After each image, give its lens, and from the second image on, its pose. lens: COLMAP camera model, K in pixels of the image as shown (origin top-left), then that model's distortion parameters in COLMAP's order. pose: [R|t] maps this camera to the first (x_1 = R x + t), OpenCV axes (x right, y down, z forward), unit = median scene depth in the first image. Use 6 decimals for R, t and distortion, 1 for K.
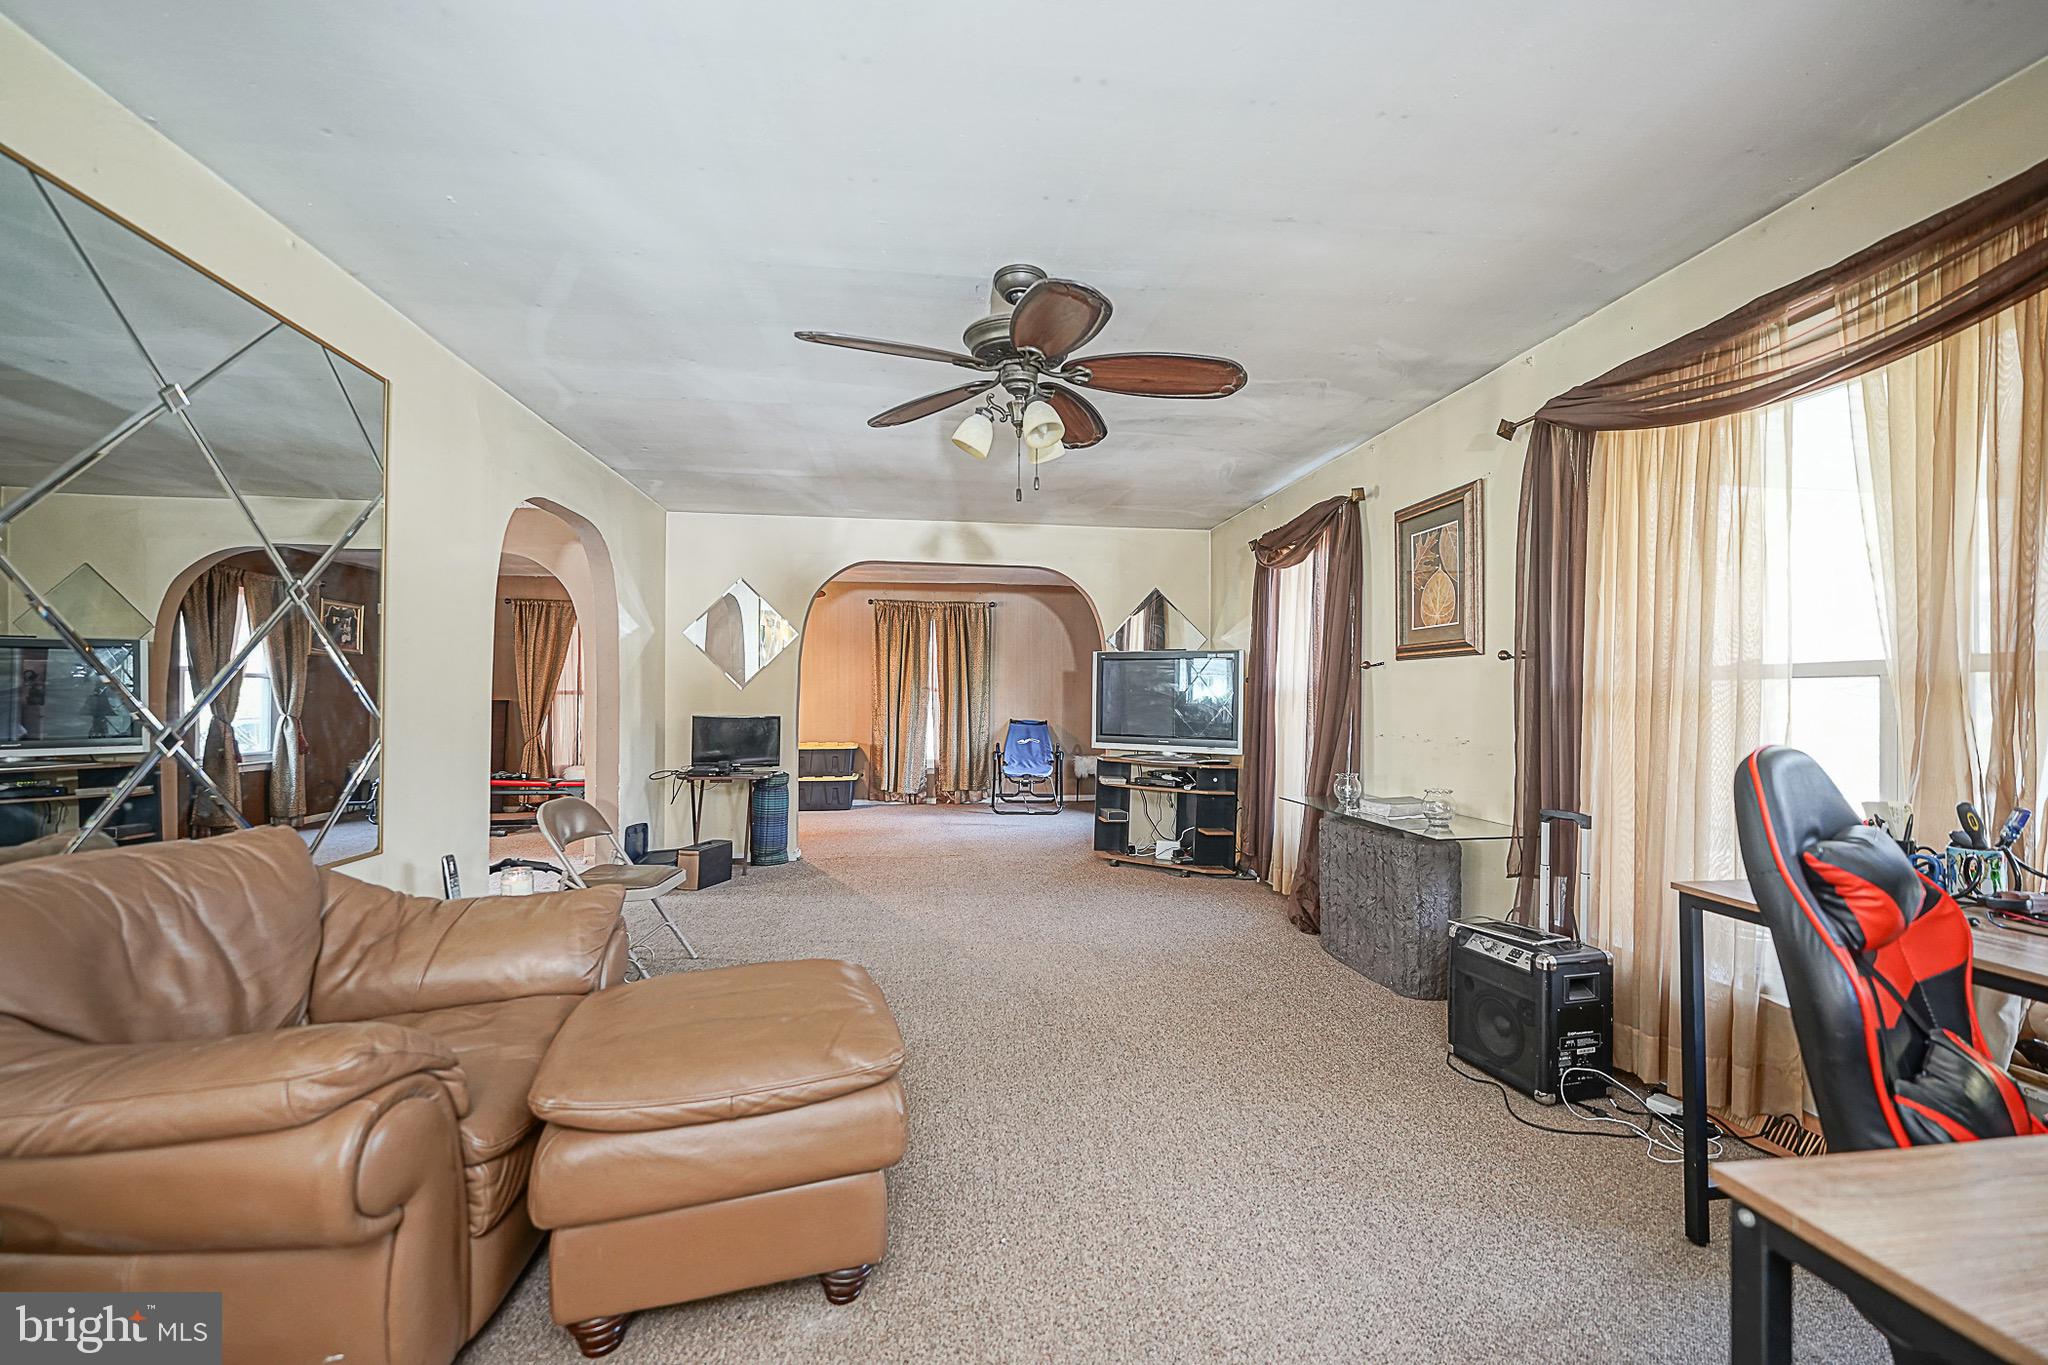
lens RADIAL K [[866.2, 0, 1016.1], [0, 866.2, 691.2], [0, 0, 1]] dist [-0.000435, 0.001196]
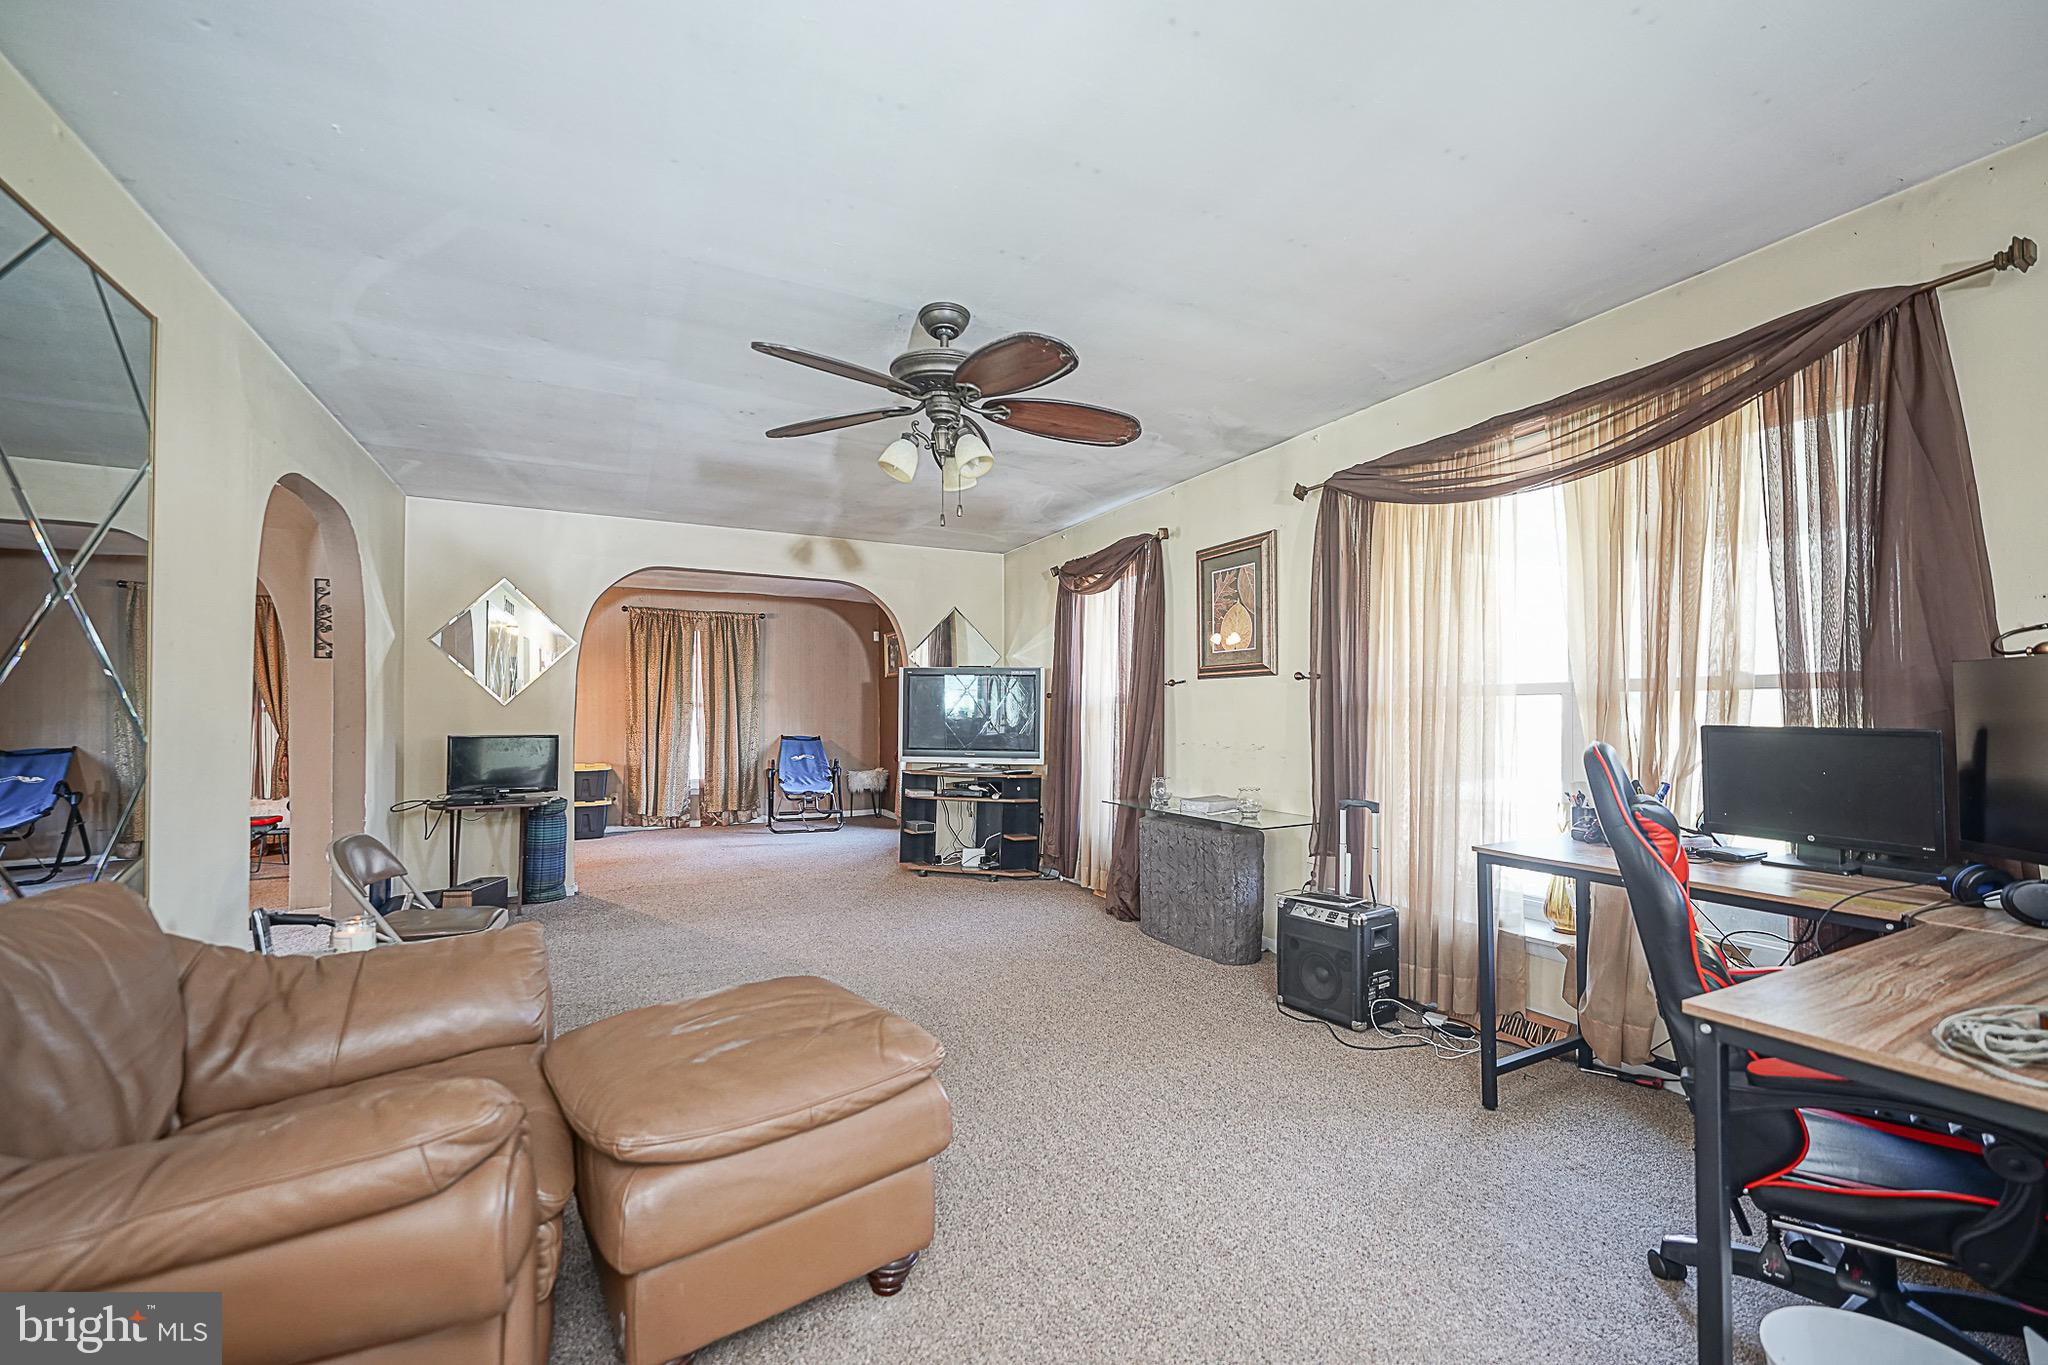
lens RADIAL K [[866.2, 0, 1040.5], [0, 866.2, 702.5], [0, 0, 1]] dist [-0.000435, 0.001196]
pose [[0.938083, -0.001244, 0.346408, -0.243495], [0.002484, 0.999992, -0.003135, -0.001250], [-0.346401, 0.003801, 0.938079, -0.026928]]
